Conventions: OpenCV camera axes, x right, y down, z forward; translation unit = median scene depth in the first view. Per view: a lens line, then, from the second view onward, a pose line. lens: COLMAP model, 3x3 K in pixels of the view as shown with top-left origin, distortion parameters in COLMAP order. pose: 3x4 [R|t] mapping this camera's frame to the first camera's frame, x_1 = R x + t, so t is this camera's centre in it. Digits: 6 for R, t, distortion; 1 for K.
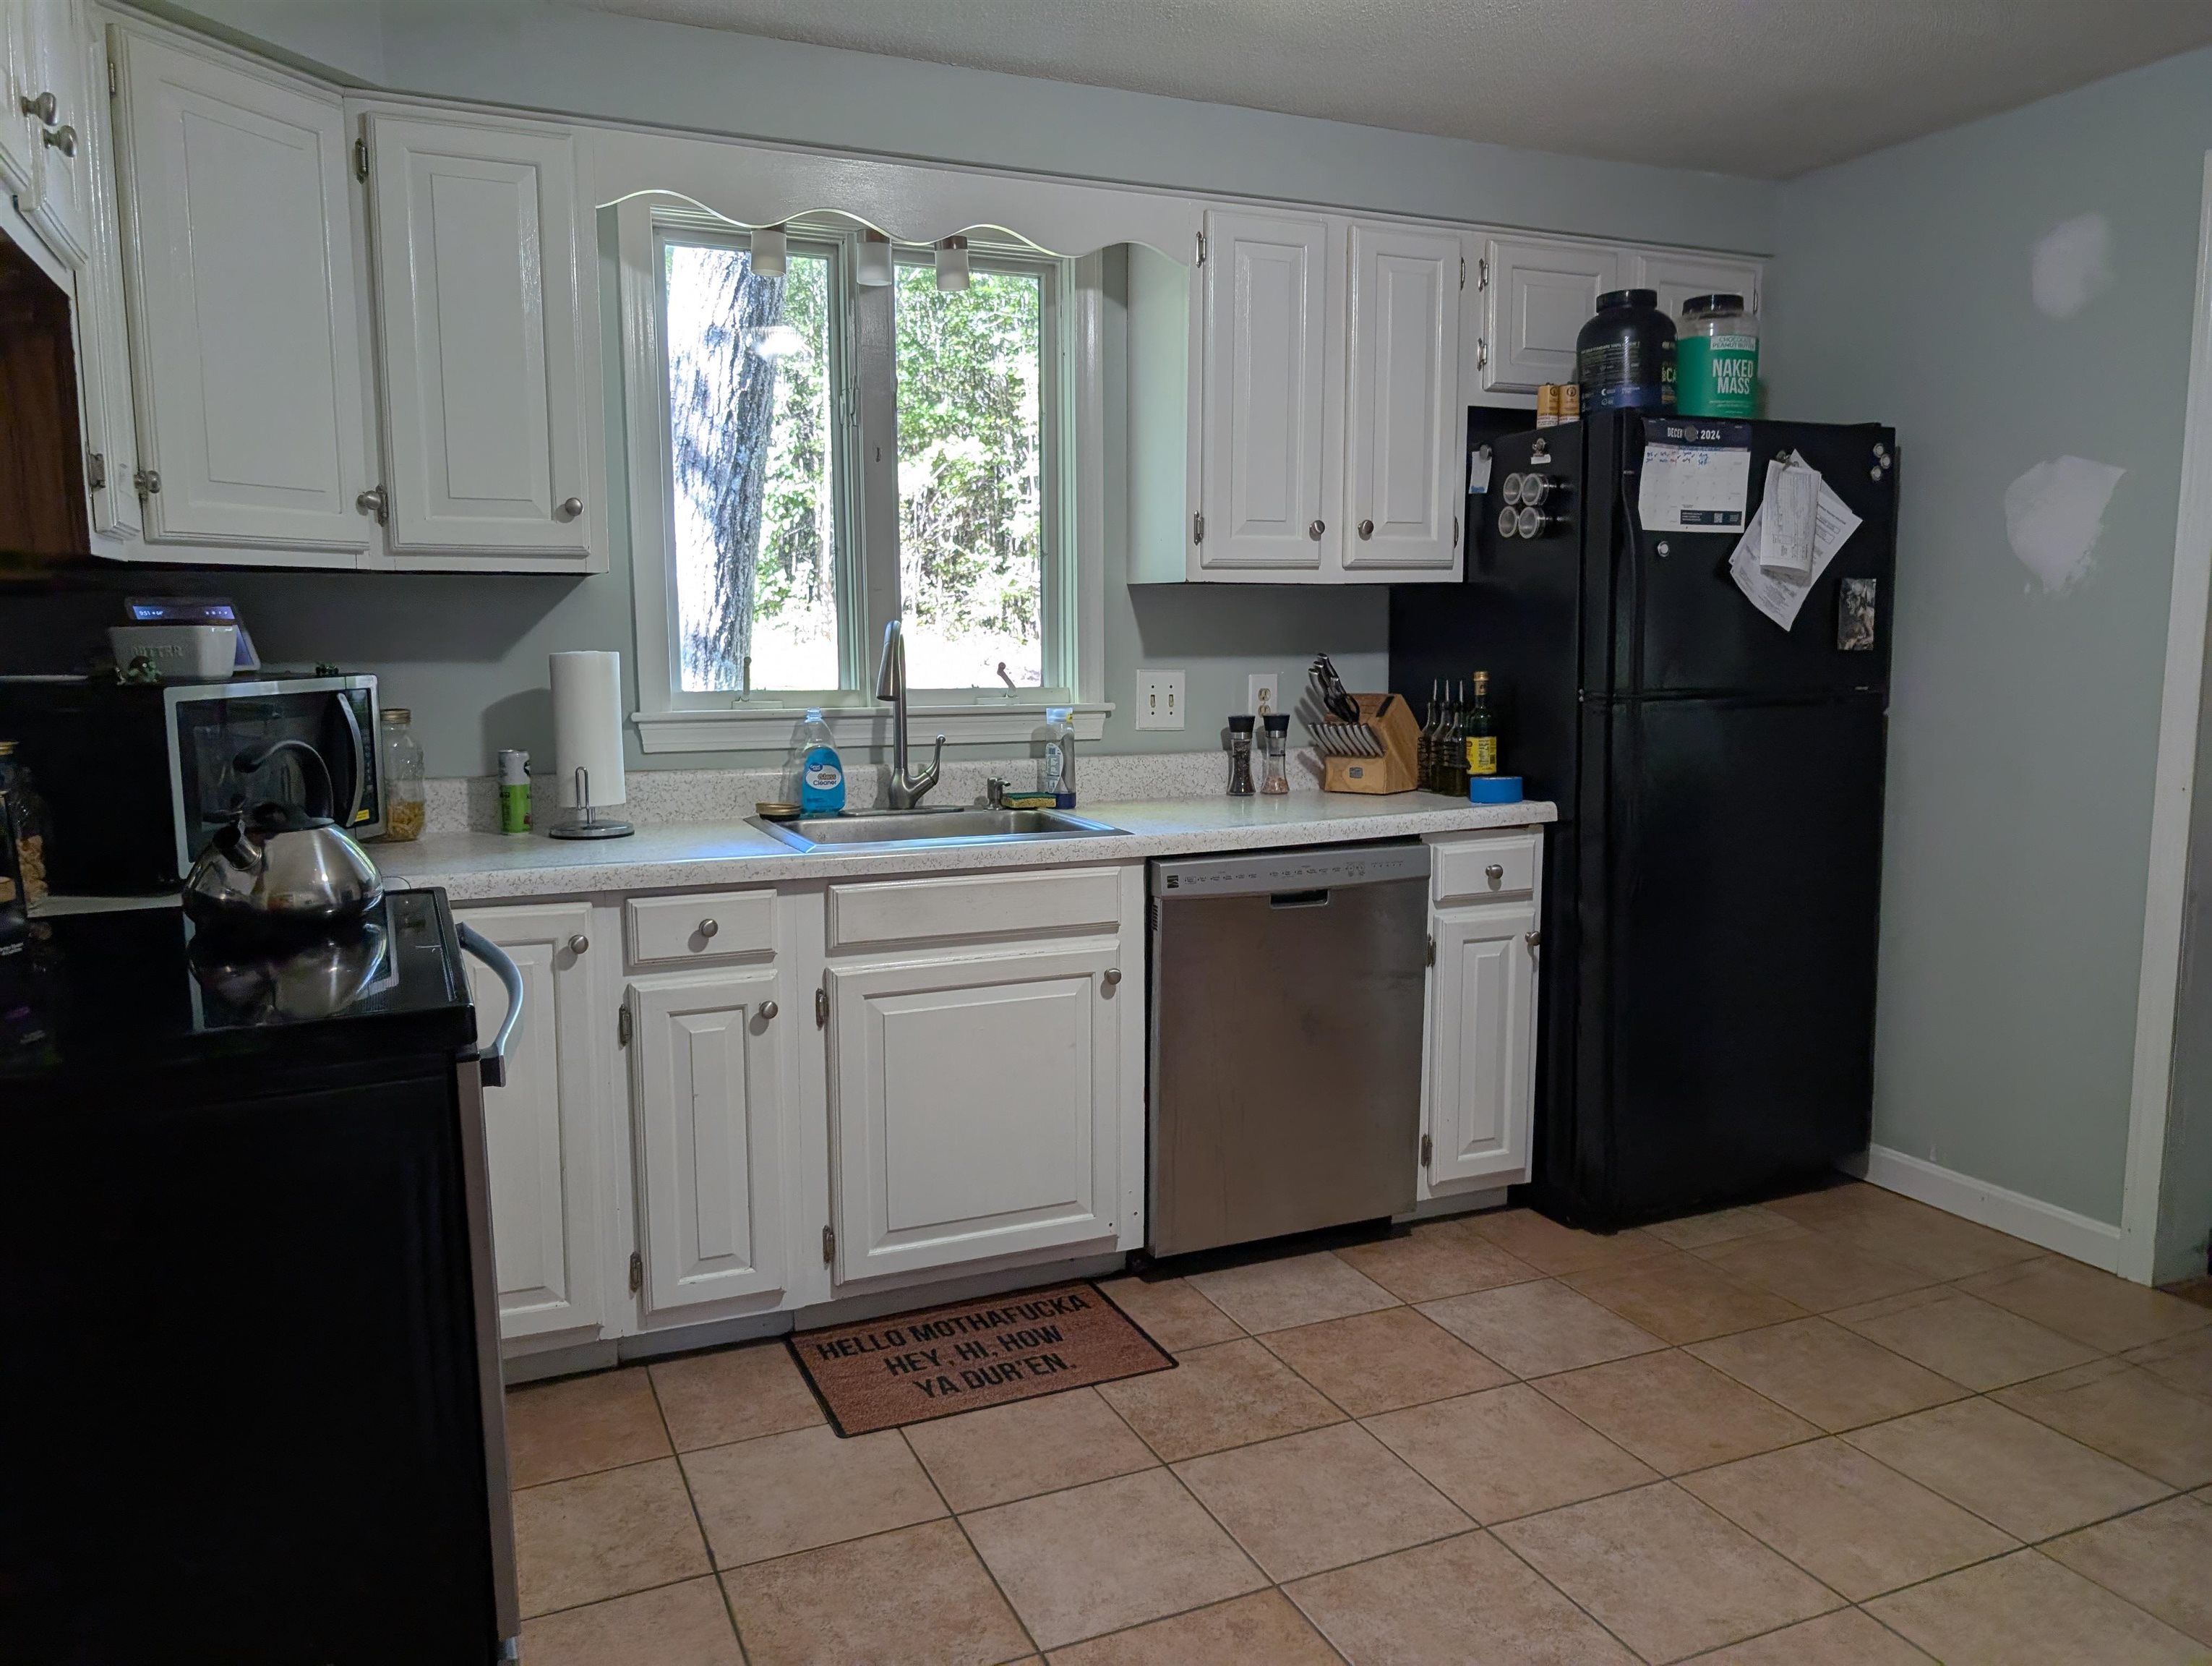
lens RADIAL K [[1605.4, 0, 1116.5], [0, 1605.4, 837.0], [0, 0, 1]] dist [0.029914, -0.022019]
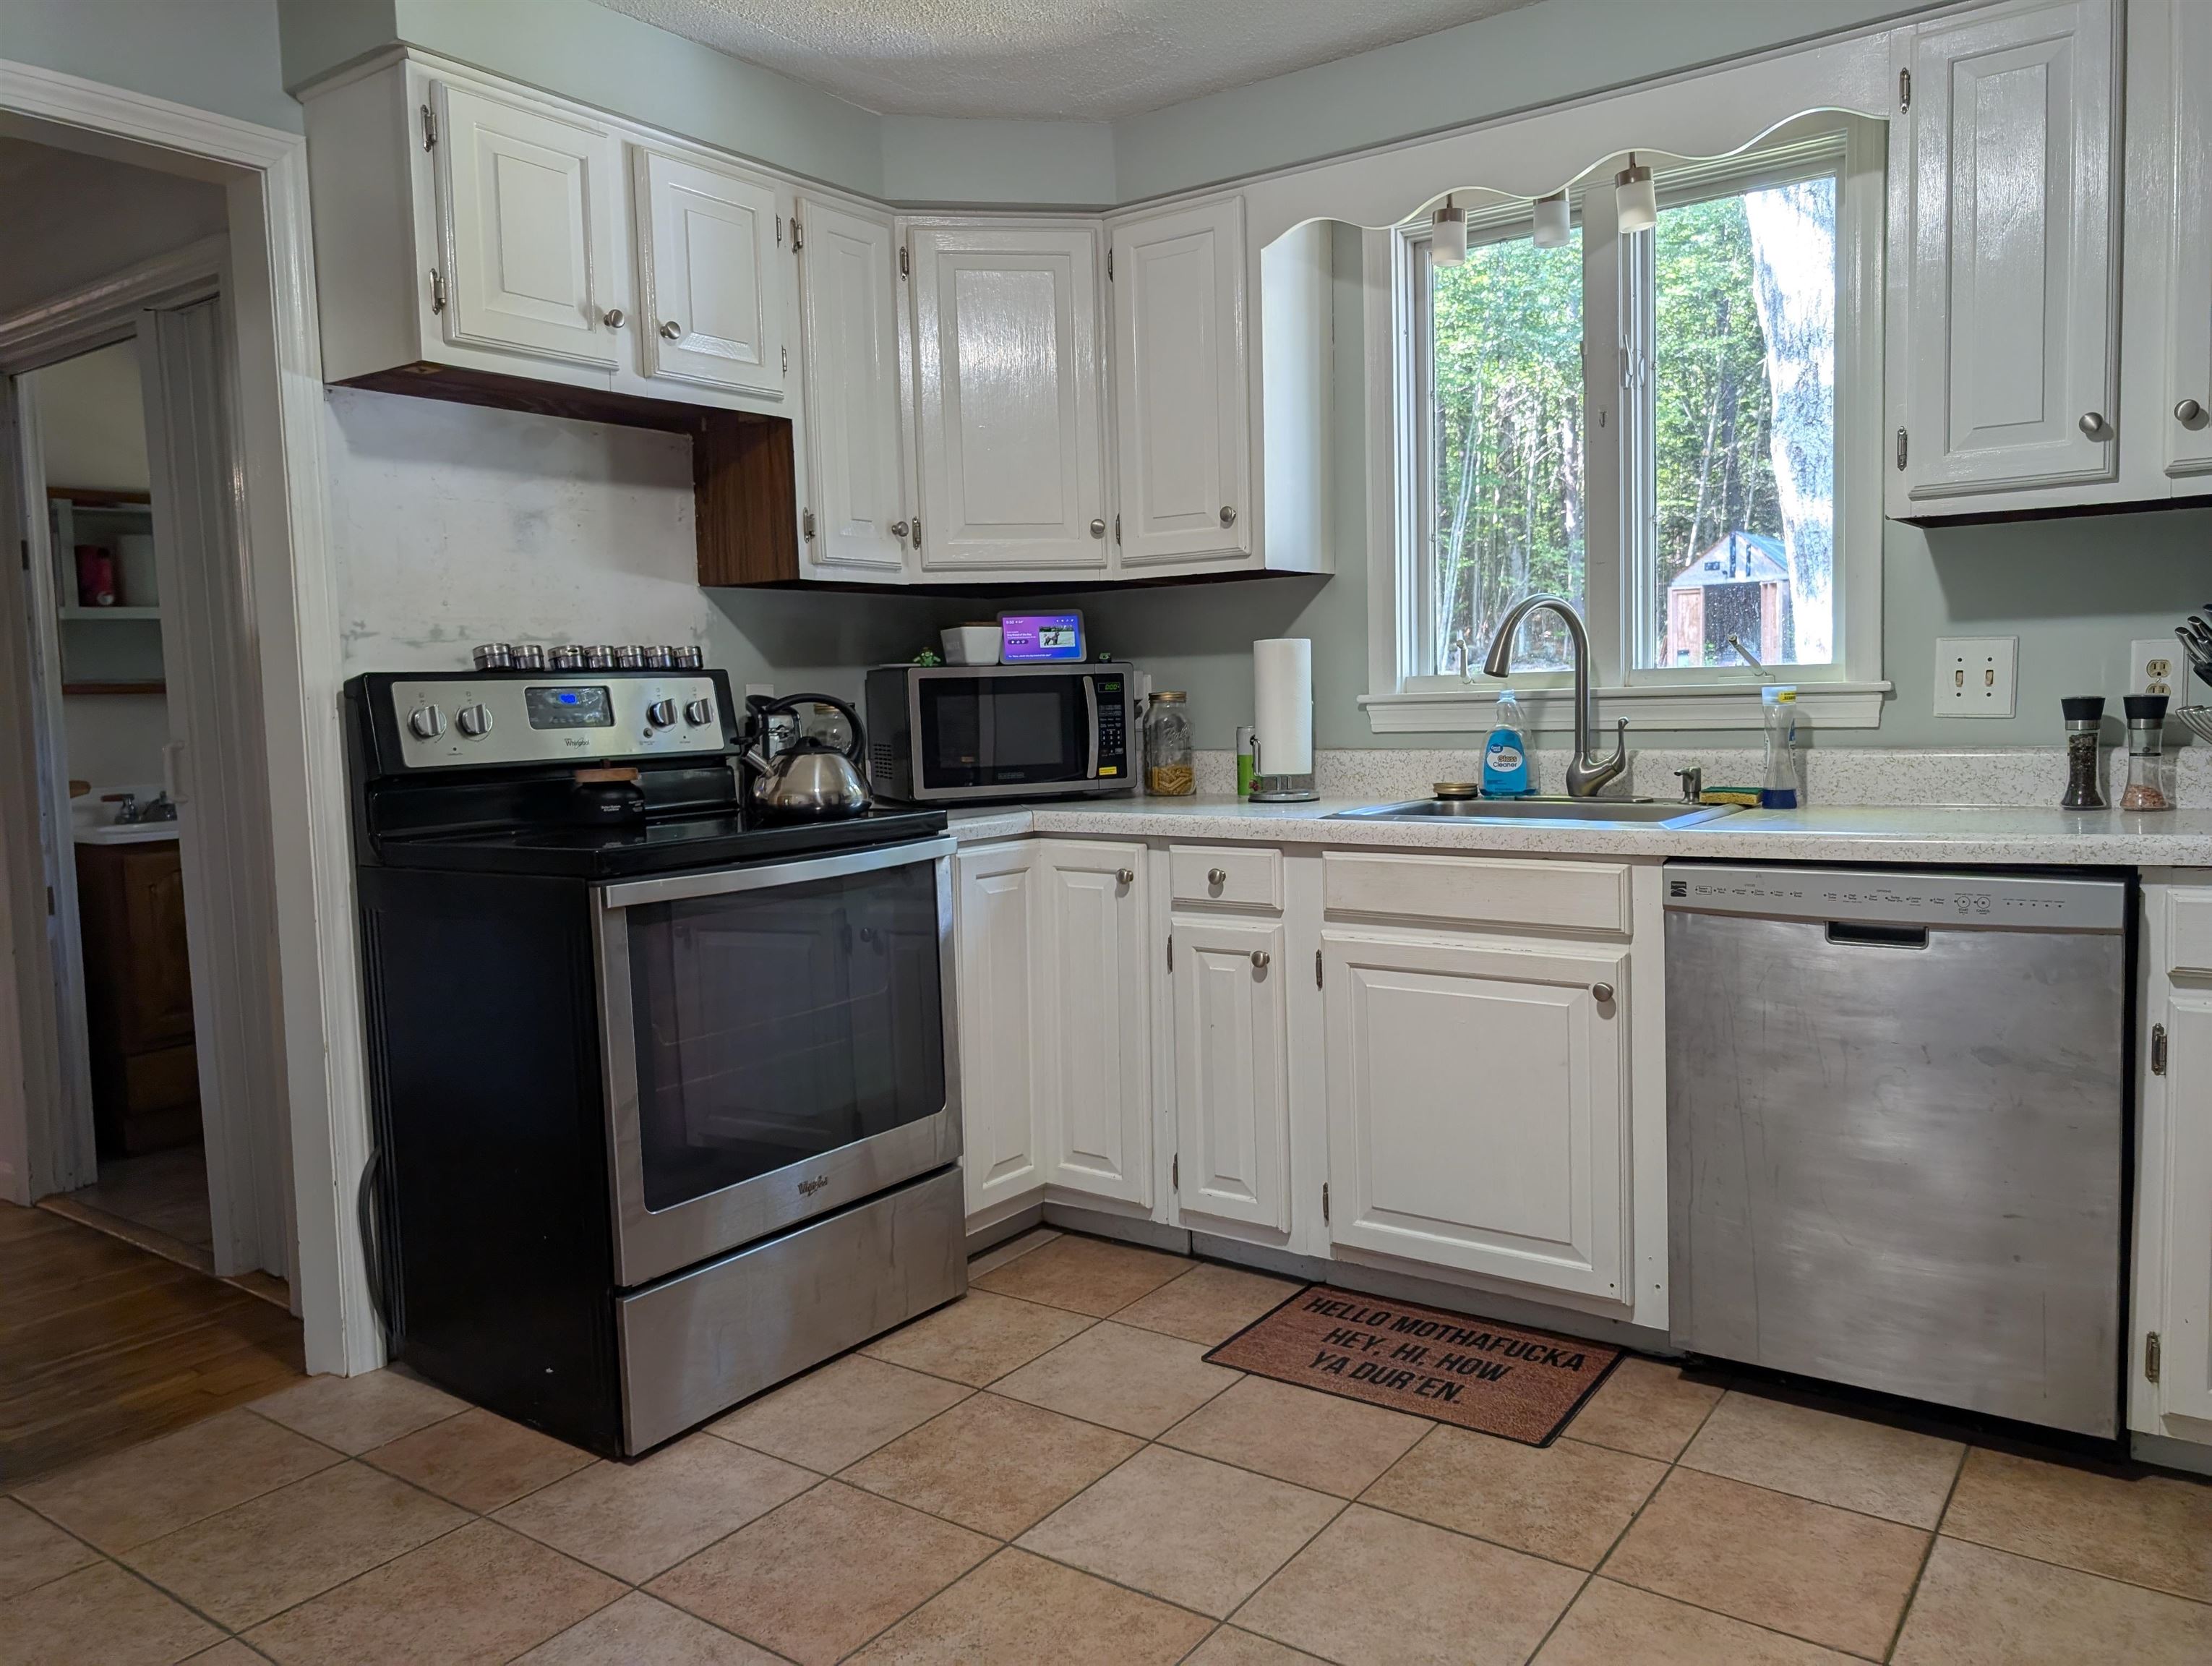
lens RADIAL K [[1605.4, 0, 1118.7], [0, 1605.4, 817.2], [0, 0, 1]] dist [0.029914, -0.022019]
pose [[0.508294, 0.056538, -0.859326, 0.610869], [-0.084273, 0.996319, 0.015703, 0.002908], [0.857050, 0.064436, 0.511187, 0.338354]]
